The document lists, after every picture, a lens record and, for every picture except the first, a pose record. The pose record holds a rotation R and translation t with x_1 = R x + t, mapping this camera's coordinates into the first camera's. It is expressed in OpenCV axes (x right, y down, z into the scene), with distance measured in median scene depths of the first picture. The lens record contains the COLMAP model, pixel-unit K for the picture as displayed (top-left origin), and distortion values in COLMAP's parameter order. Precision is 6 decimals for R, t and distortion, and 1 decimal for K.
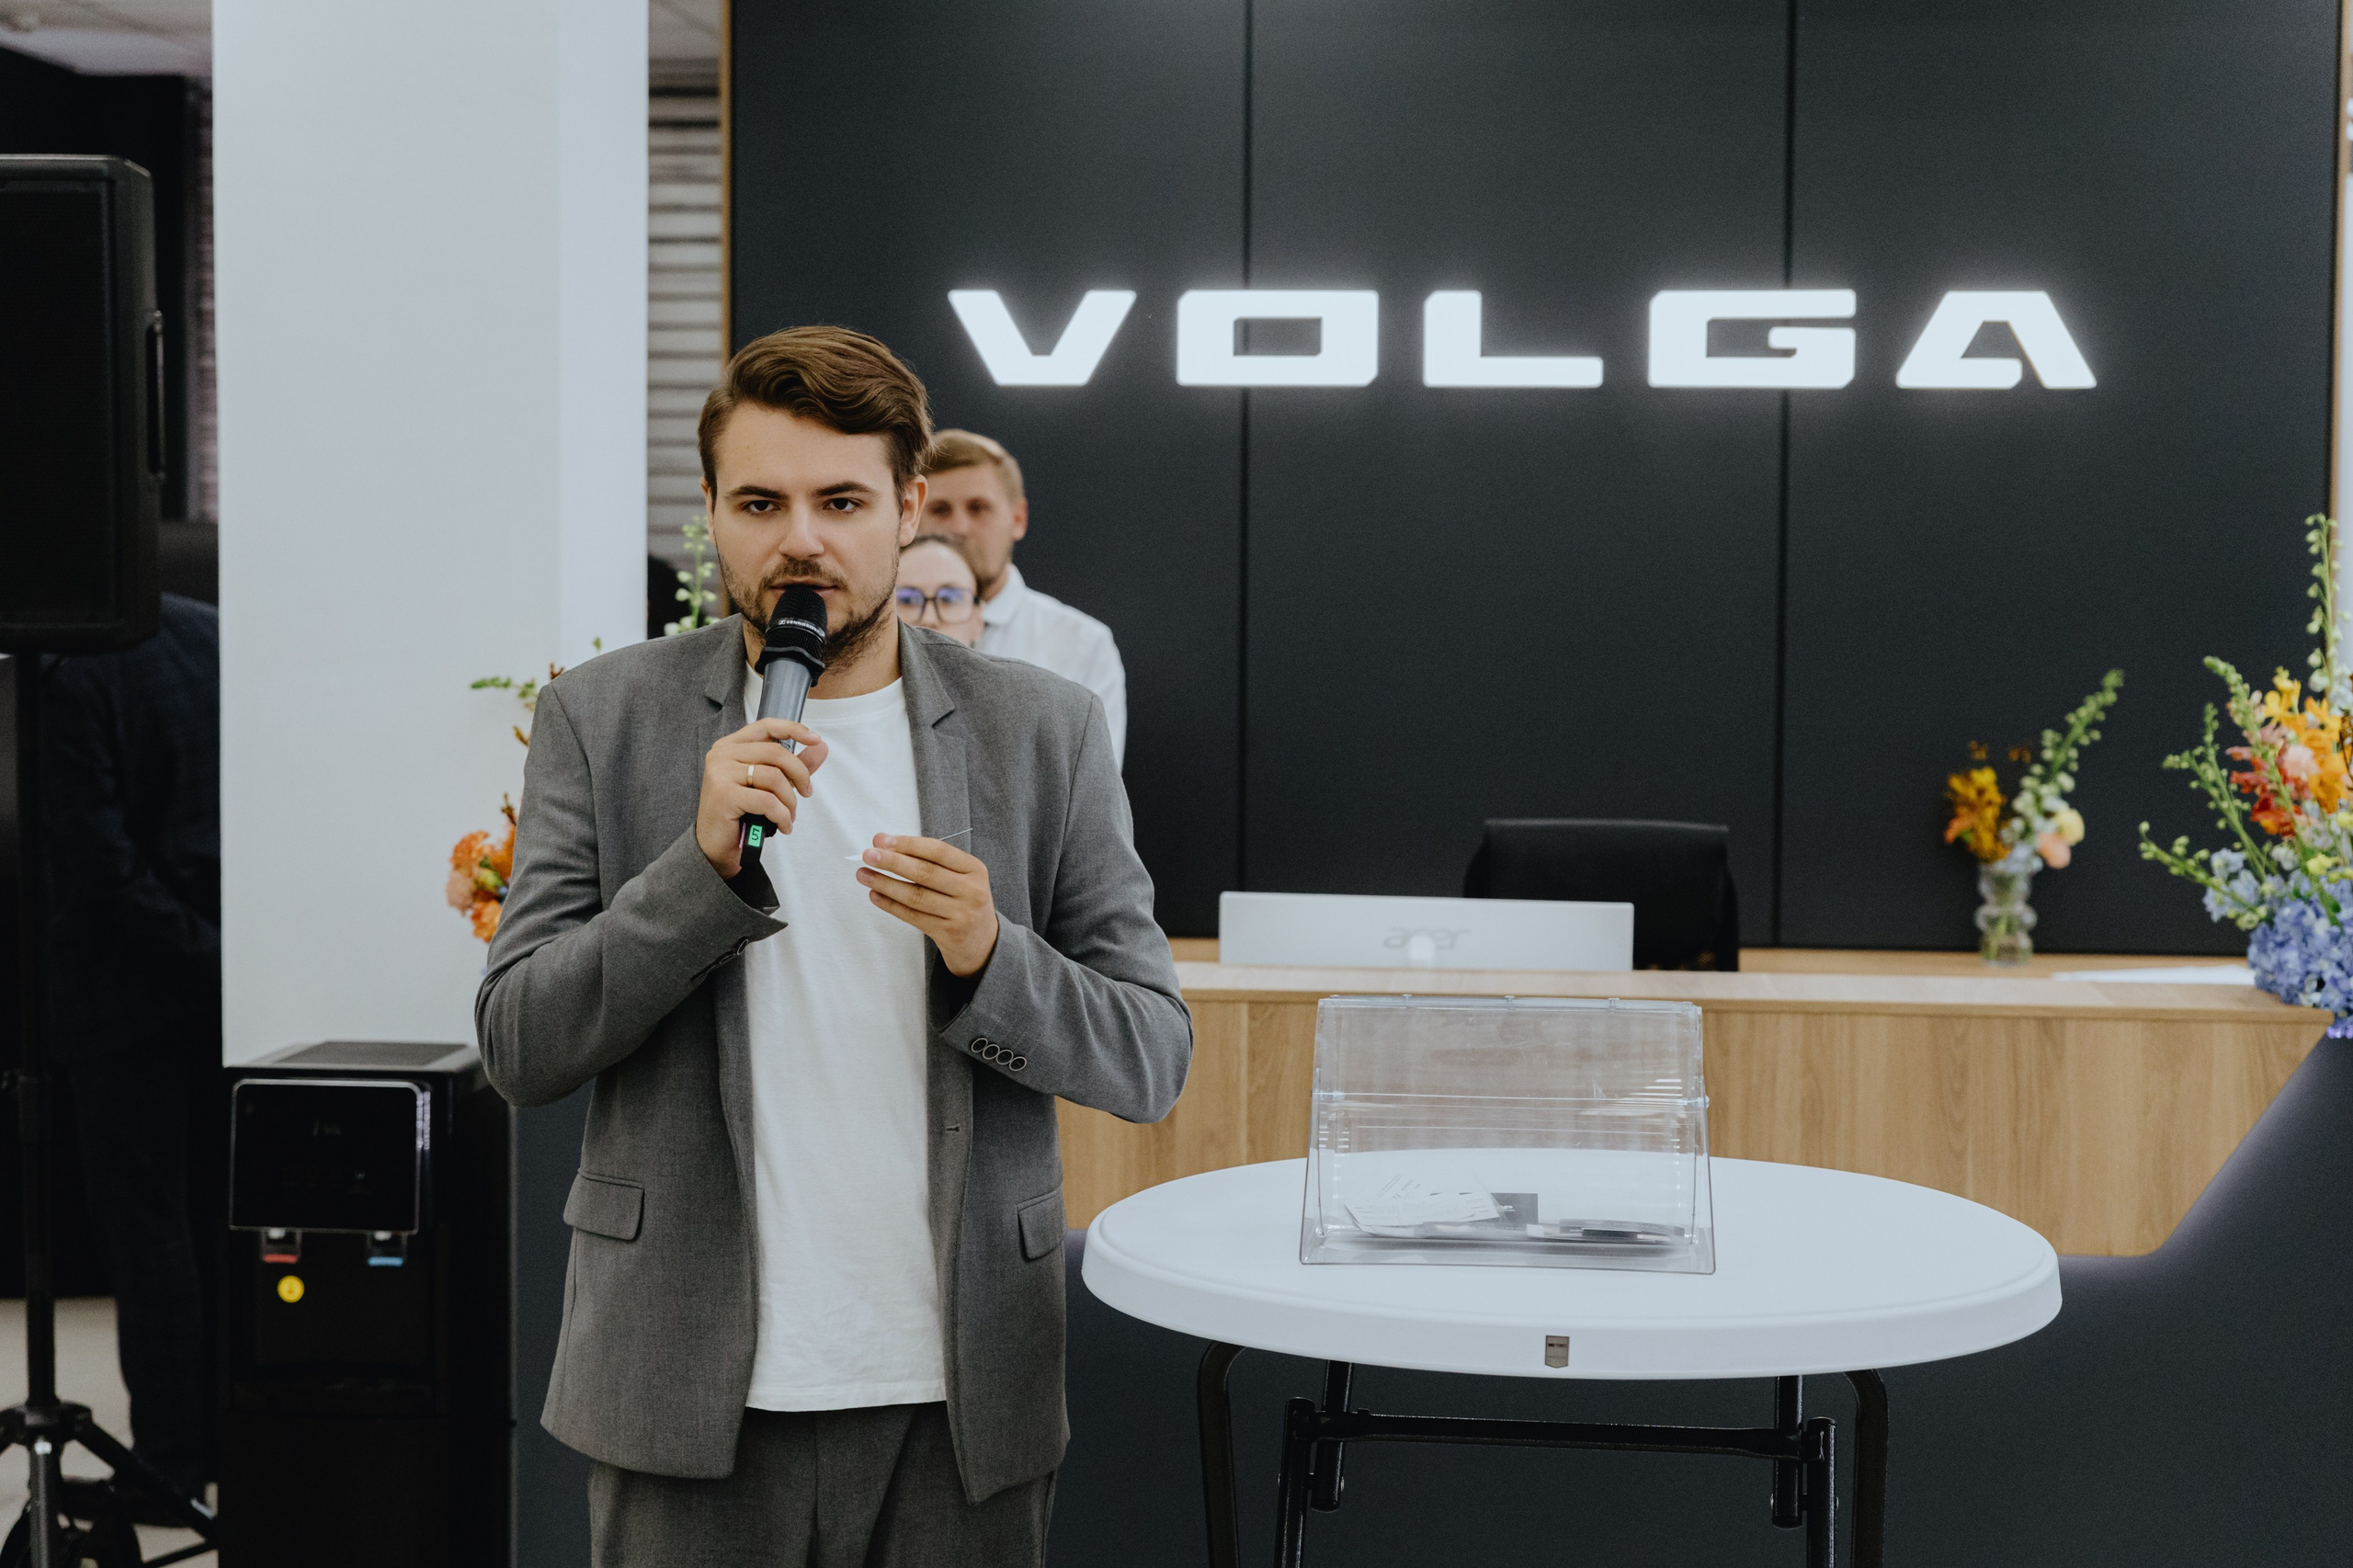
lens RADIAL K [[3839.0, 0, 1176.5], [0, 3839.0, 784.0], [0, 0, 1]] dist [0.007685, -0.046450]
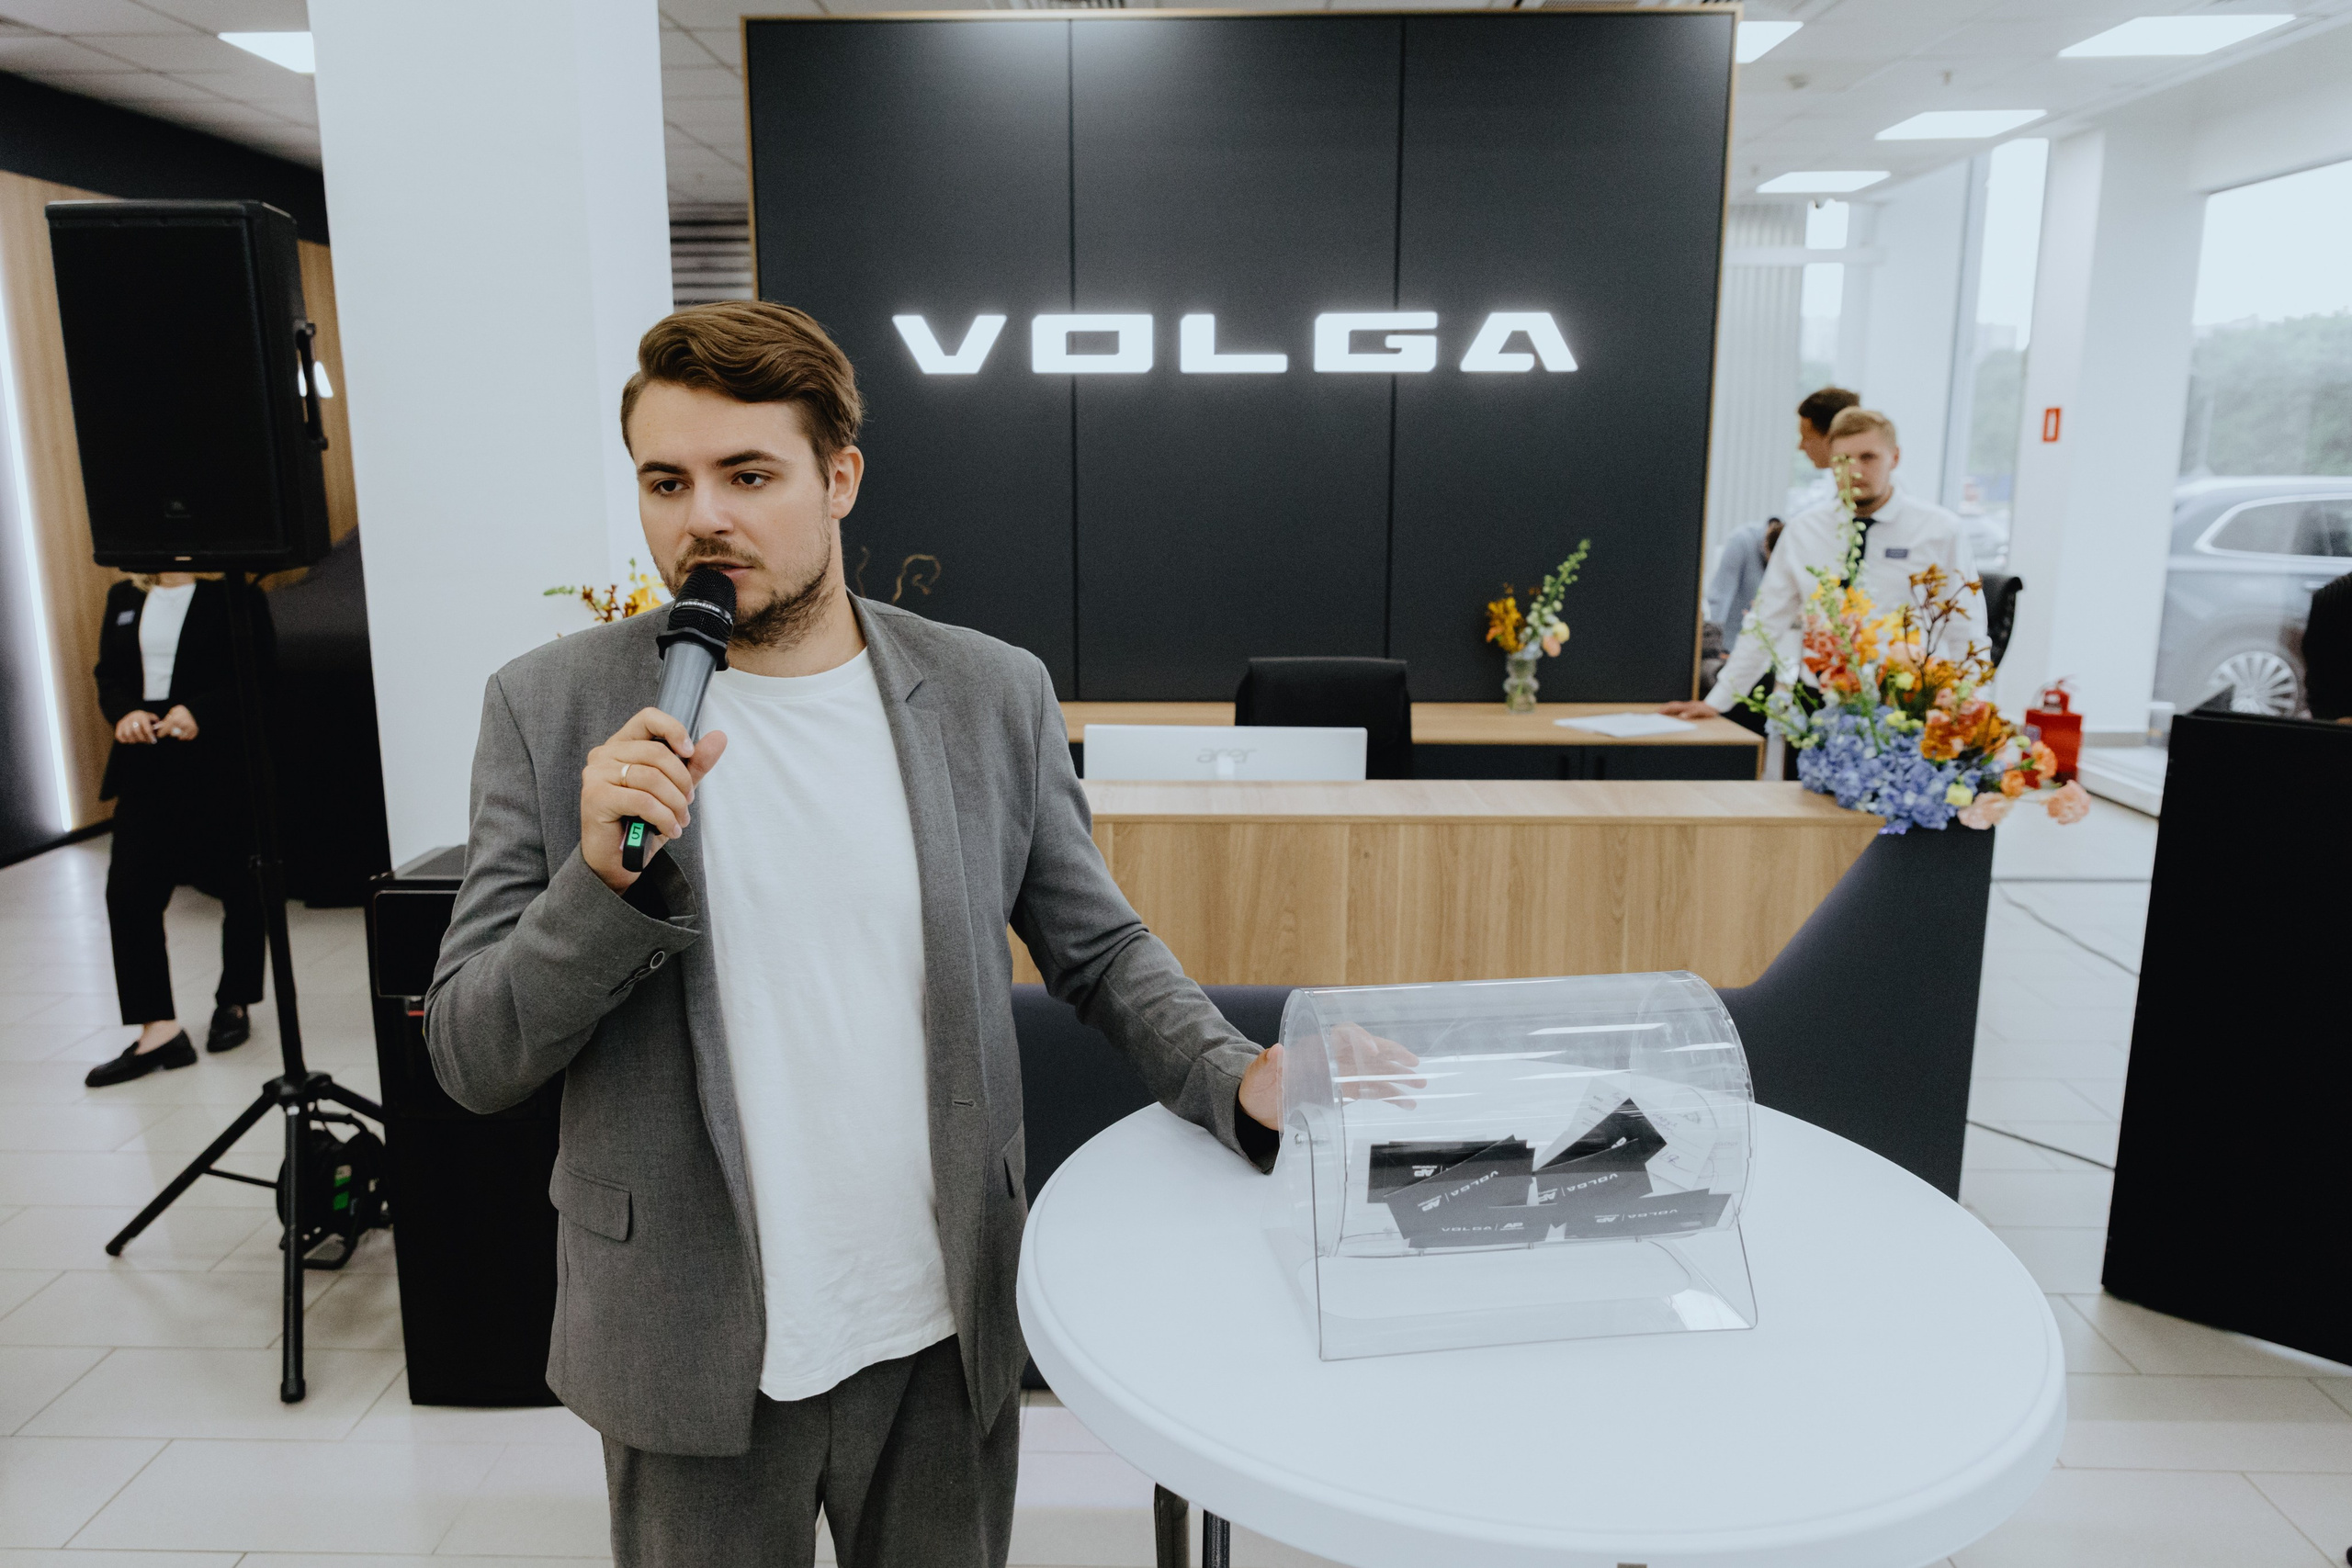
lens RADIAL K [[1641.2, 0, 1144.3], [0, 1641.2, 782.4], [0, 0, 1]] dist [-0.002848, 0.001206]
pose [[0.996964, -0.025284, 0.073642, -0.012180], [0.014959, 0.990387, 0.137513, -0.035939], [-0.076411, -0.135994, 0.987759, 0.384997]]
